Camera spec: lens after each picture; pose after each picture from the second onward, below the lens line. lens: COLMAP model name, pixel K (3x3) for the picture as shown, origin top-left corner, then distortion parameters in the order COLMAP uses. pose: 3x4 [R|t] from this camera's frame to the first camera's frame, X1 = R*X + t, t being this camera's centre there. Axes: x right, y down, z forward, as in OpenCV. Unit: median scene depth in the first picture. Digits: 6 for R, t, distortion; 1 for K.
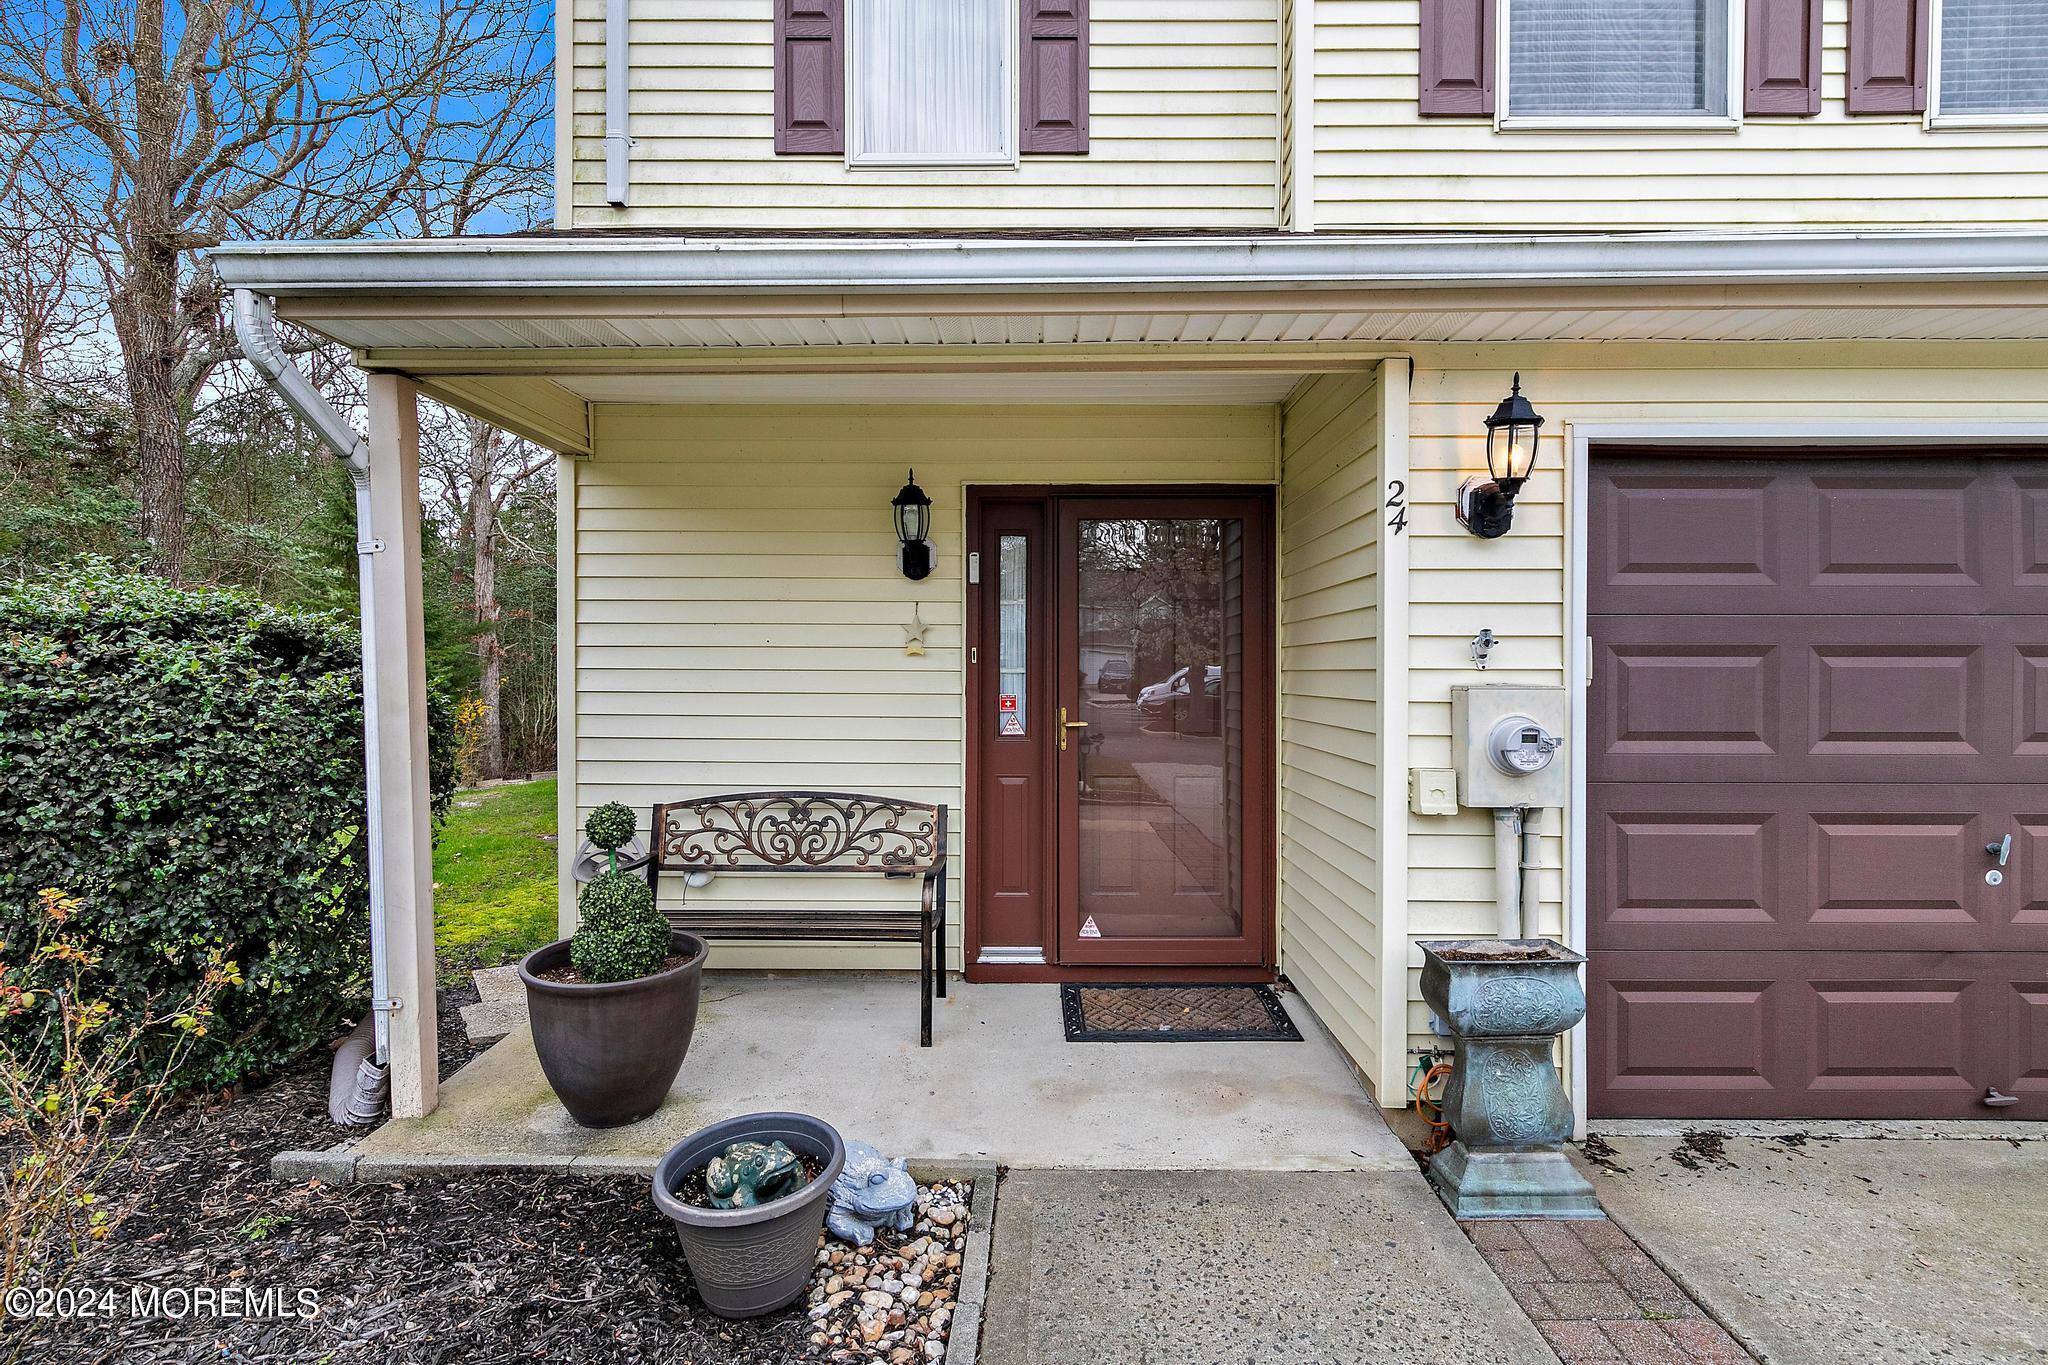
lens RADIAL K [[1012.8, 0, 1019.6], [0, 1012.8, 668.4], [0, 0, 1]] dist [0.004312, 0.000733]
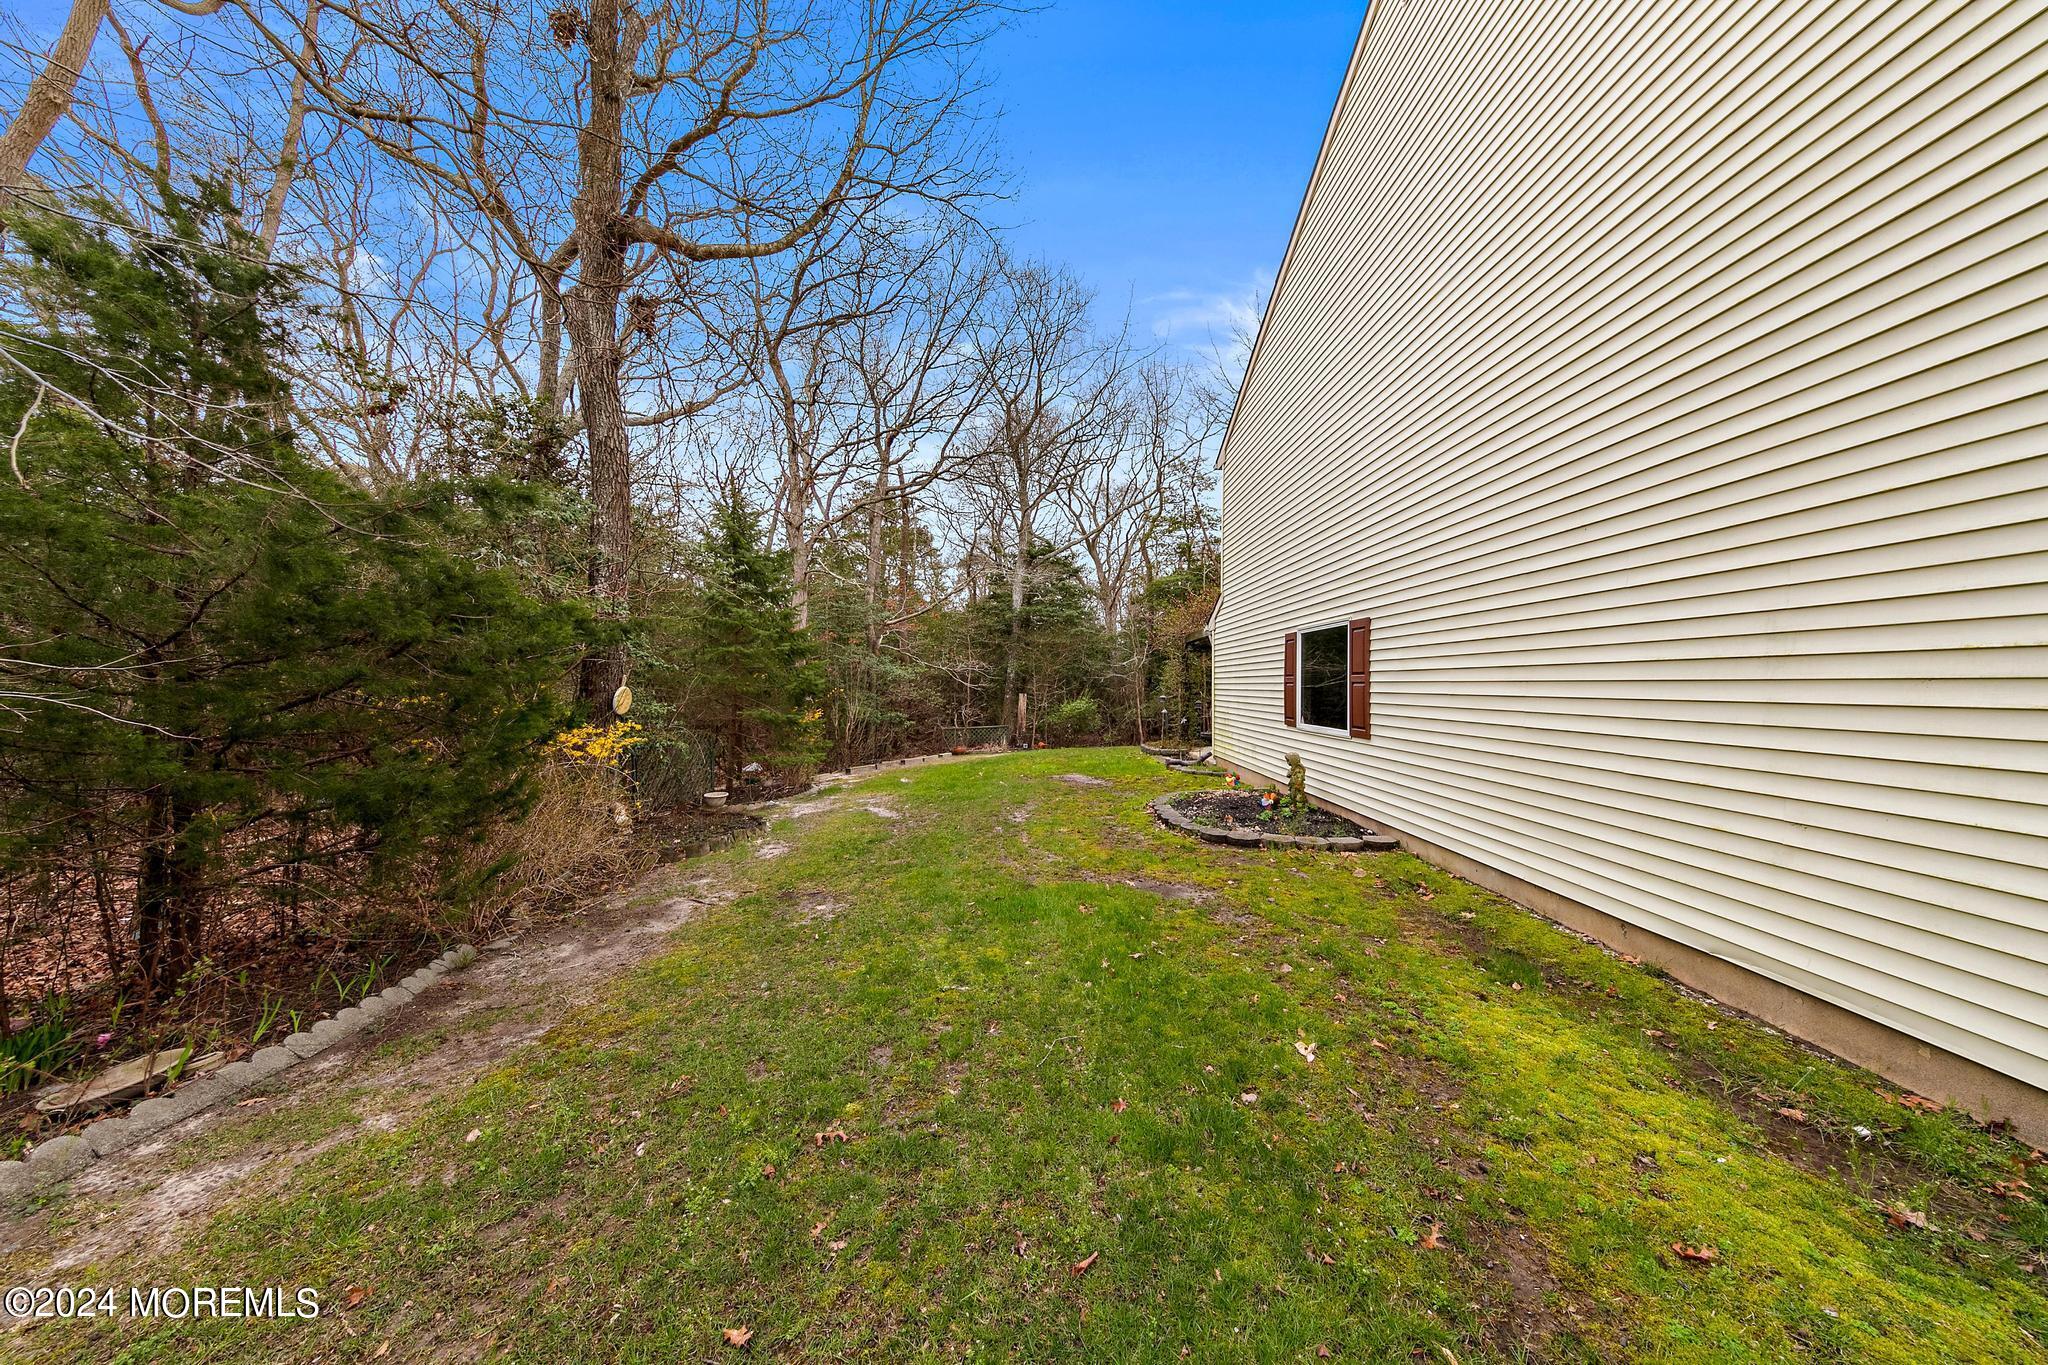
lens RADIAL K [[646.8, 0, 1024.0], [0, 646.8, 682.5], [0, 0, 1]] dist [0.000615, 0.000035]
pose [[0.999976, -0.000377, -0.006971, -1.272795], [0.000395, 0.999997, 0.002516, -0.000030], [0.006970, -0.002518, 0.999973, 1.105521]]
